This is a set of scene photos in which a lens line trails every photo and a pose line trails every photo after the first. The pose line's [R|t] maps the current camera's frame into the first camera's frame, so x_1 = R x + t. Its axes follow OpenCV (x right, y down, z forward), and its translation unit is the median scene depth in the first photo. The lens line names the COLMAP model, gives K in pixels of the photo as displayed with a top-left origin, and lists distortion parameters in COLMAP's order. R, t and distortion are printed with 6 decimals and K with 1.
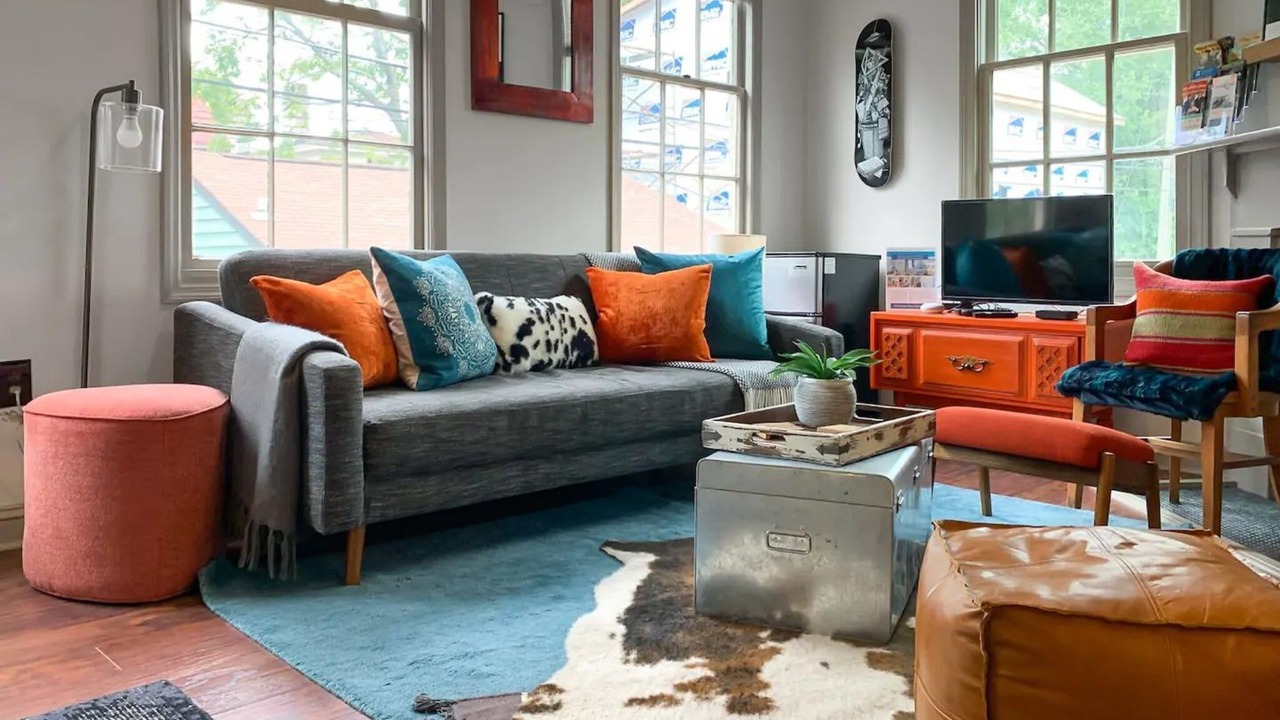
lens RADIAL K [[1014.8, 0, 682.9], [0, 1014.8, 263.1], [0, 0, 1]] dist [0.112743, -0.159718]
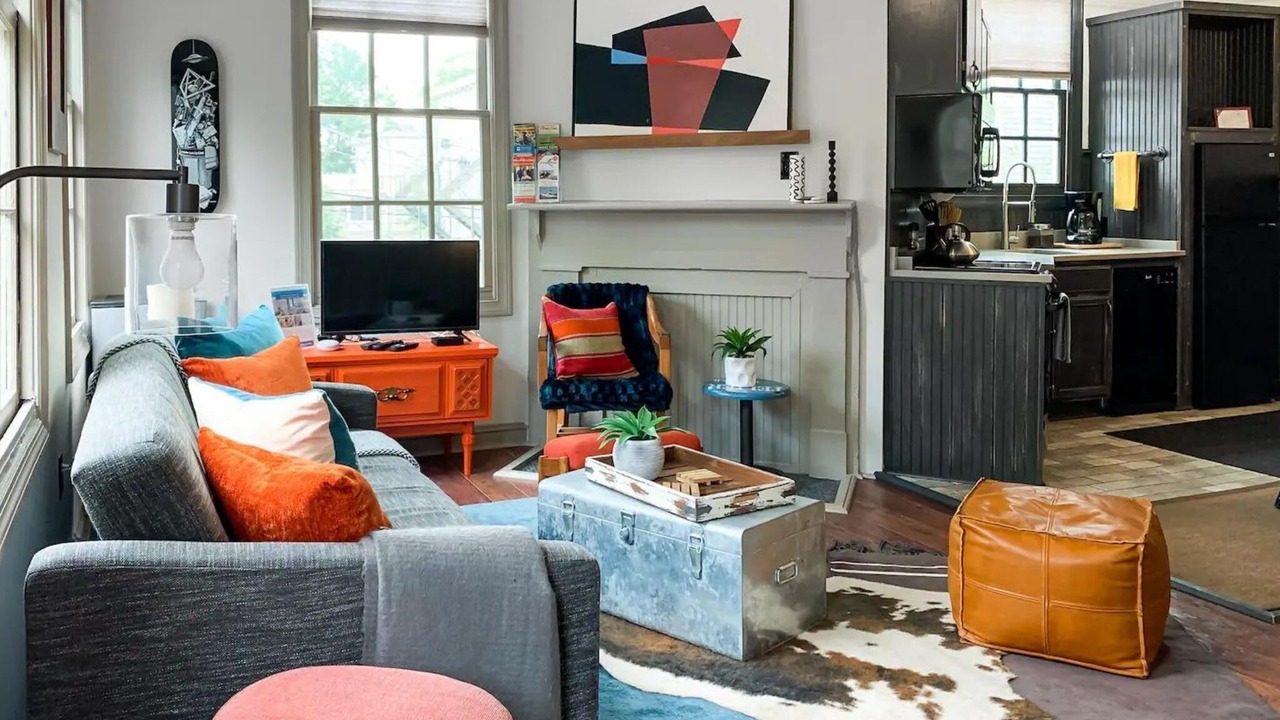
lens RADIAL K [[976.7, 0, 576.5], [0, 976.7, 222.5], [0, 0, 1]] dist [0.008459, -0.001211]
pose [[0.430482, -0.015356, 0.902469, -0.714353], [0.012507, 0.999861, 0.011048, -0.116951], [-0.902513, 0.006531, 0.430614, 0.460285]]
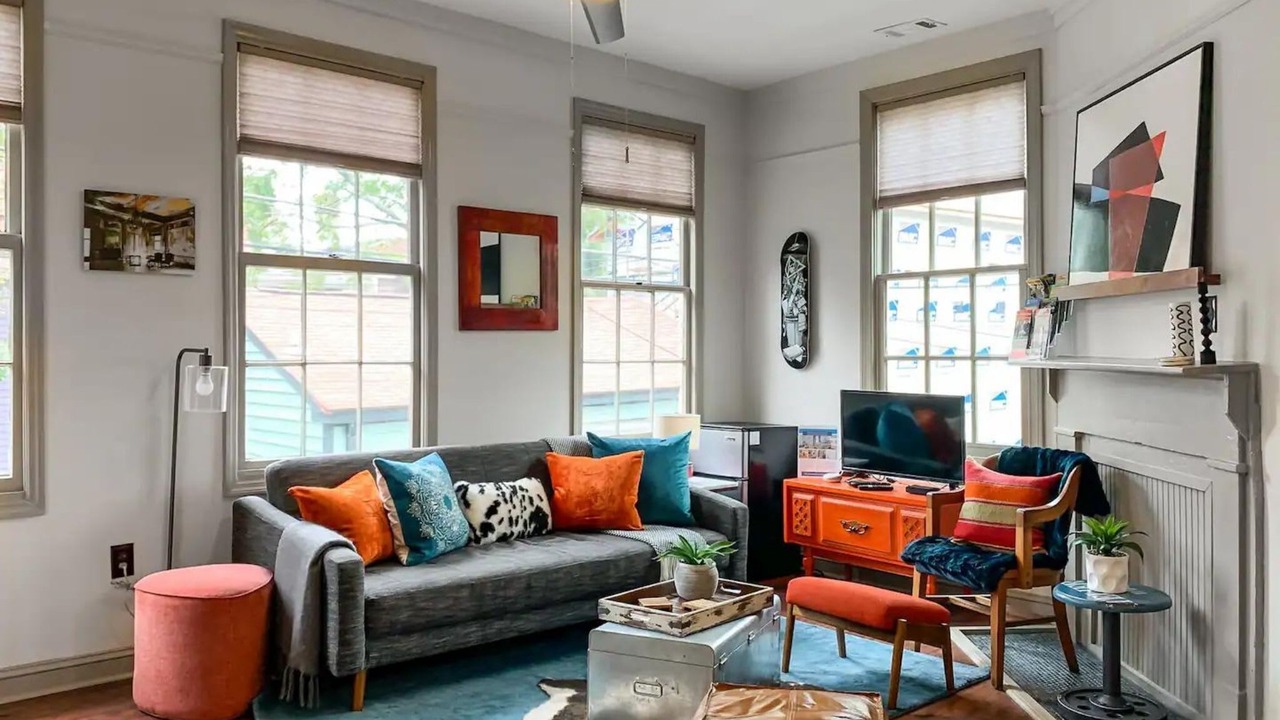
lens RADIAL K [[1004.2, 0, 664.4], [0, 1004.2, 341.3], [0, 0, 1]] dist [0.138020, -0.236338]
pose [[0.999265, 0.000894, -0.038320, 0.118061], [-0.001666, 0.999796, -0.020133, -0.128035], [0.038294, 0.020182, 0.999063, -0.304725]]
